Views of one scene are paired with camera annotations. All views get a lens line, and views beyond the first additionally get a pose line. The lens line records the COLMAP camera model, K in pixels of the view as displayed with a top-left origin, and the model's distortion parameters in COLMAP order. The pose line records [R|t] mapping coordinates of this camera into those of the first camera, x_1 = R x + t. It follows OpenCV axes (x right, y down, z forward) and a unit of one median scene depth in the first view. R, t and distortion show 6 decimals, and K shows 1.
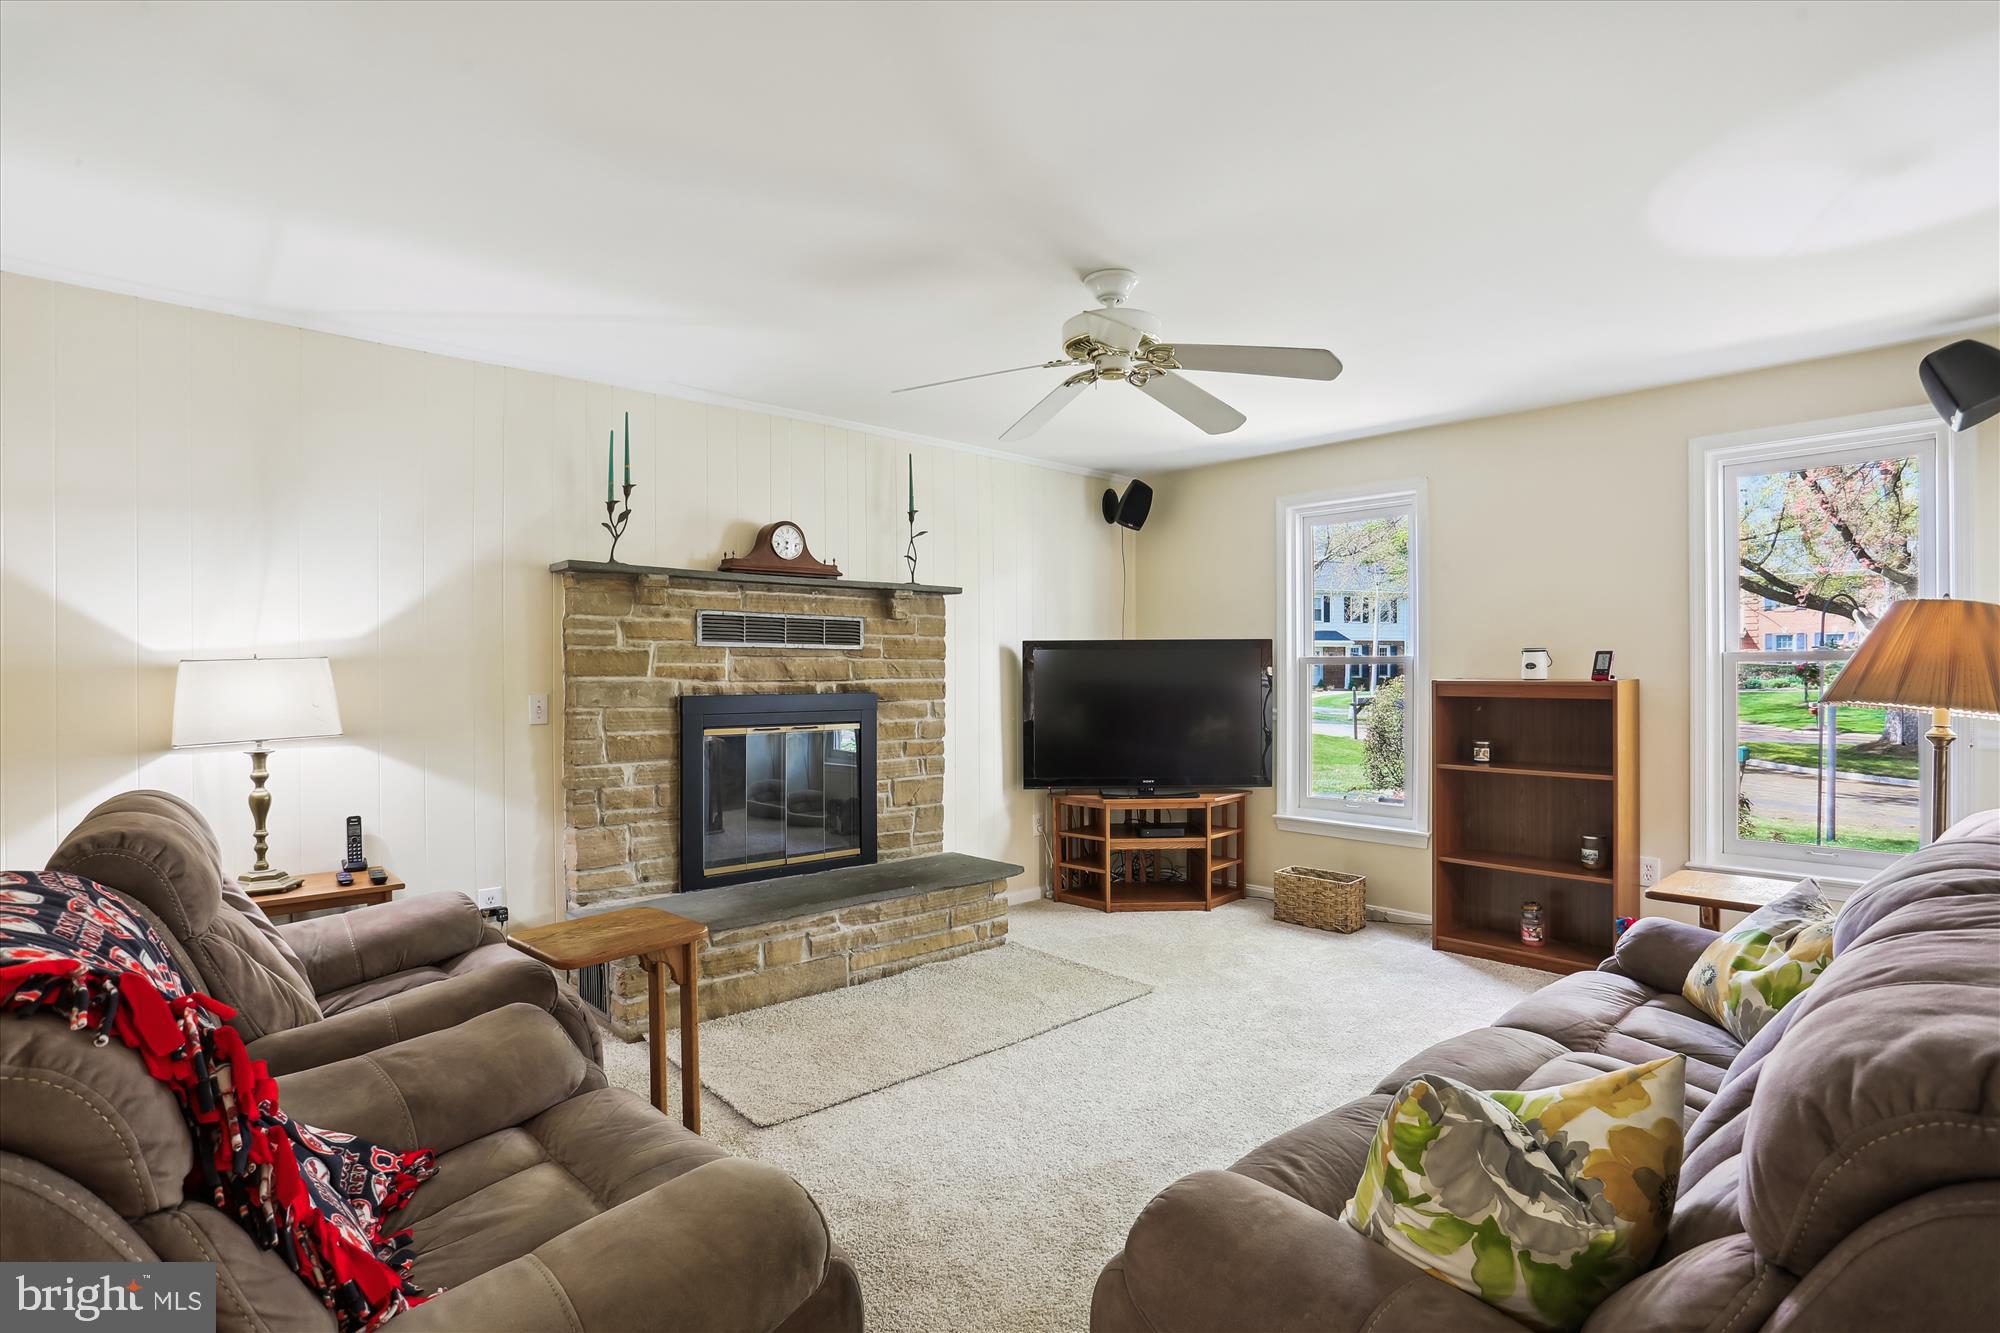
lens RADIAL K [[1031.2, 0, 1013.0], [0, 1031.2, 671.9], [0, 0, 1]] dist [0.001873, 0.000025]
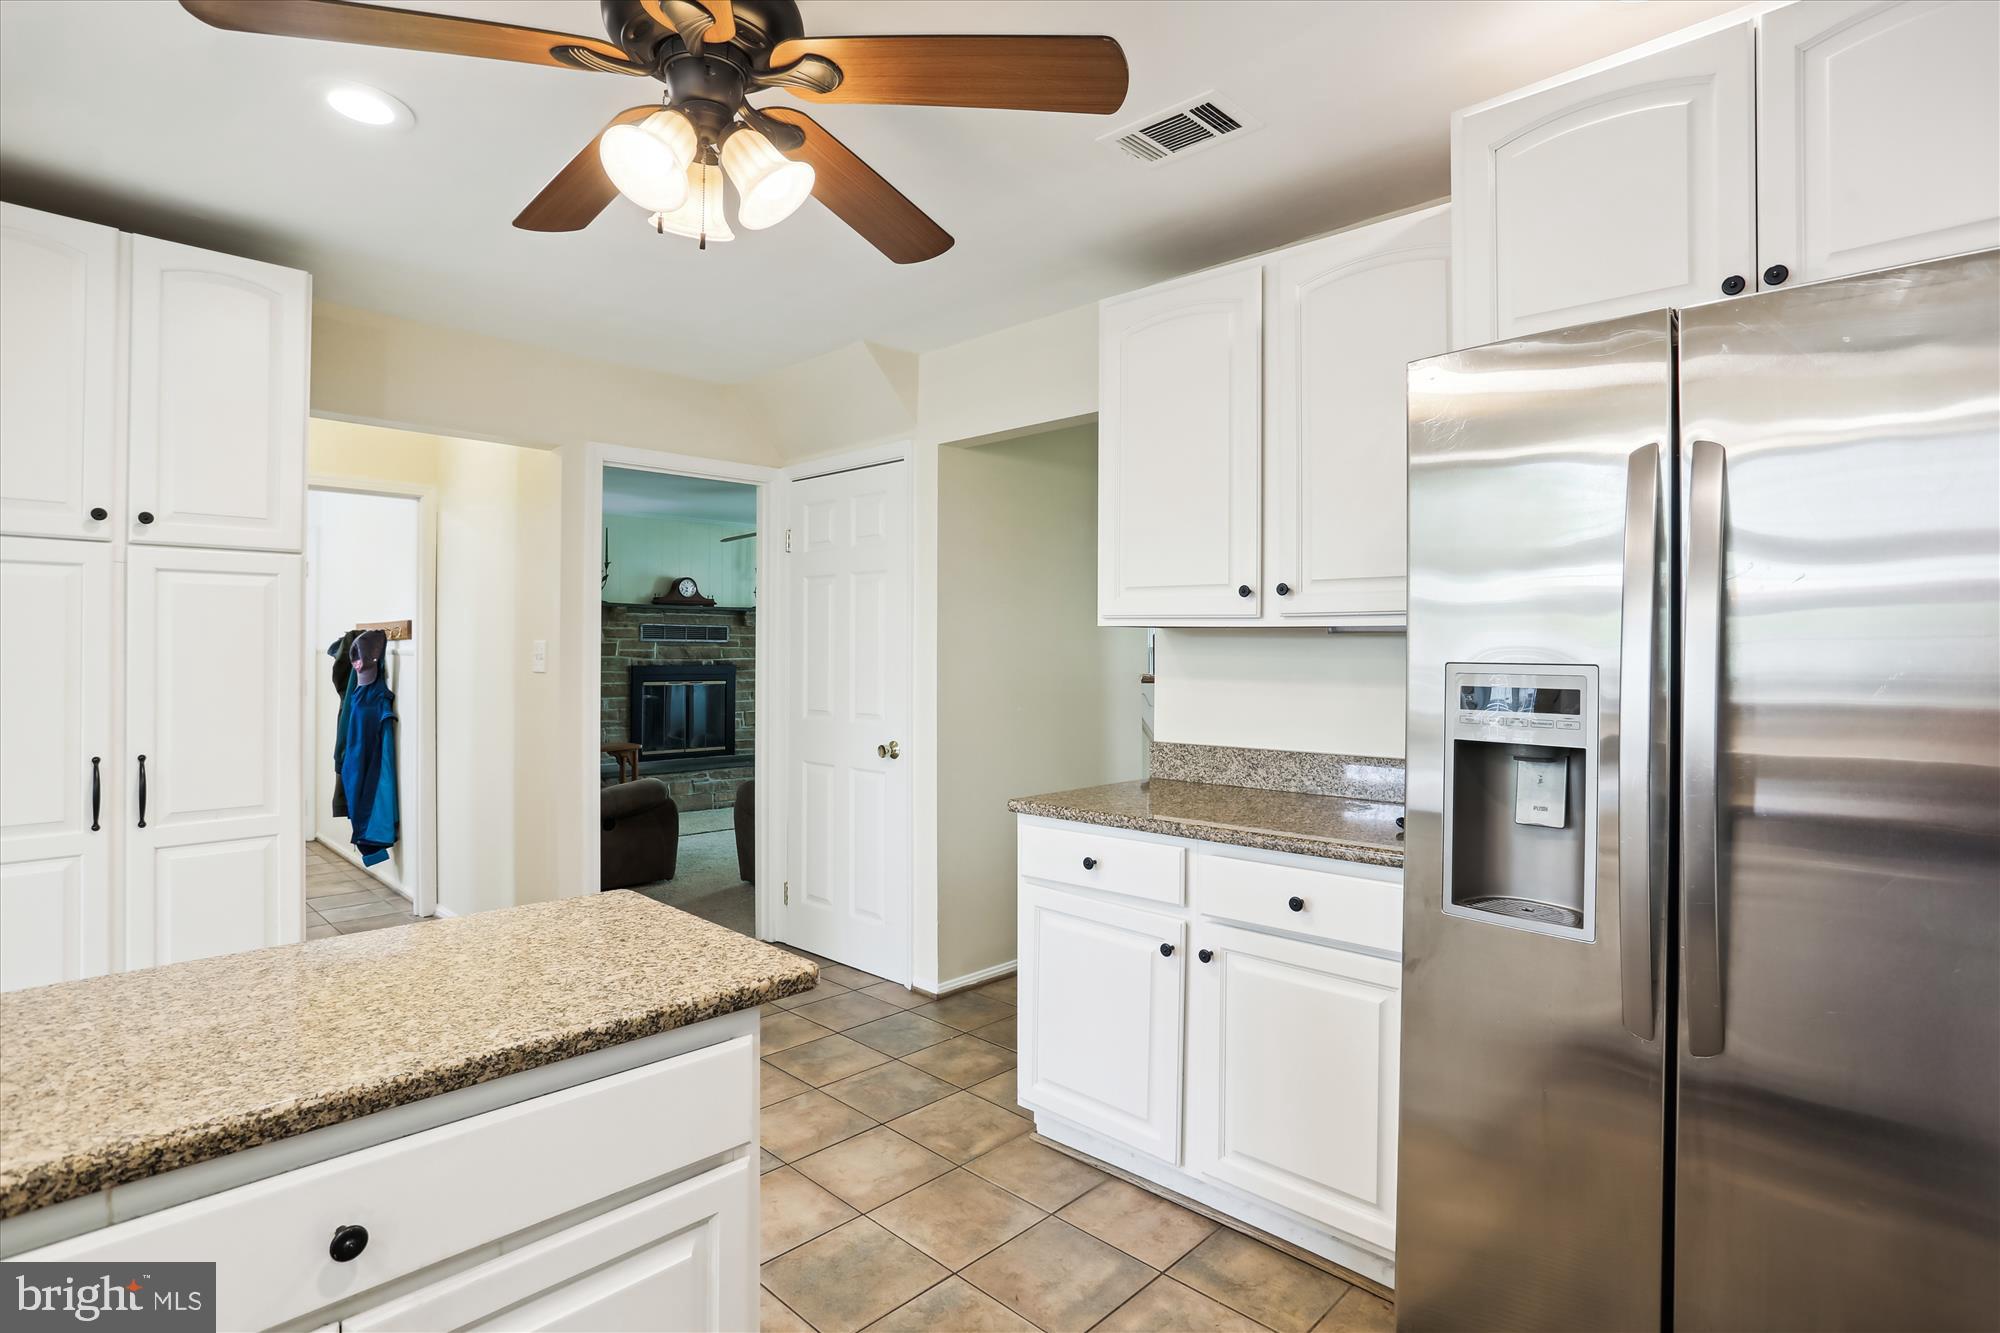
lens RADIAL K [[981.1, 0, 993.2], [0, 981.1, 647.1], [0, 0, 1]] dist [-0.046858, 0.015147]
pose [[0.999408, 0.007024, 0.033691, 0.302456], [-0.006721, 0.999936, -0.009117, 0.000161], [-0.033753, 0.008886, 0.999391, -0.879576]]
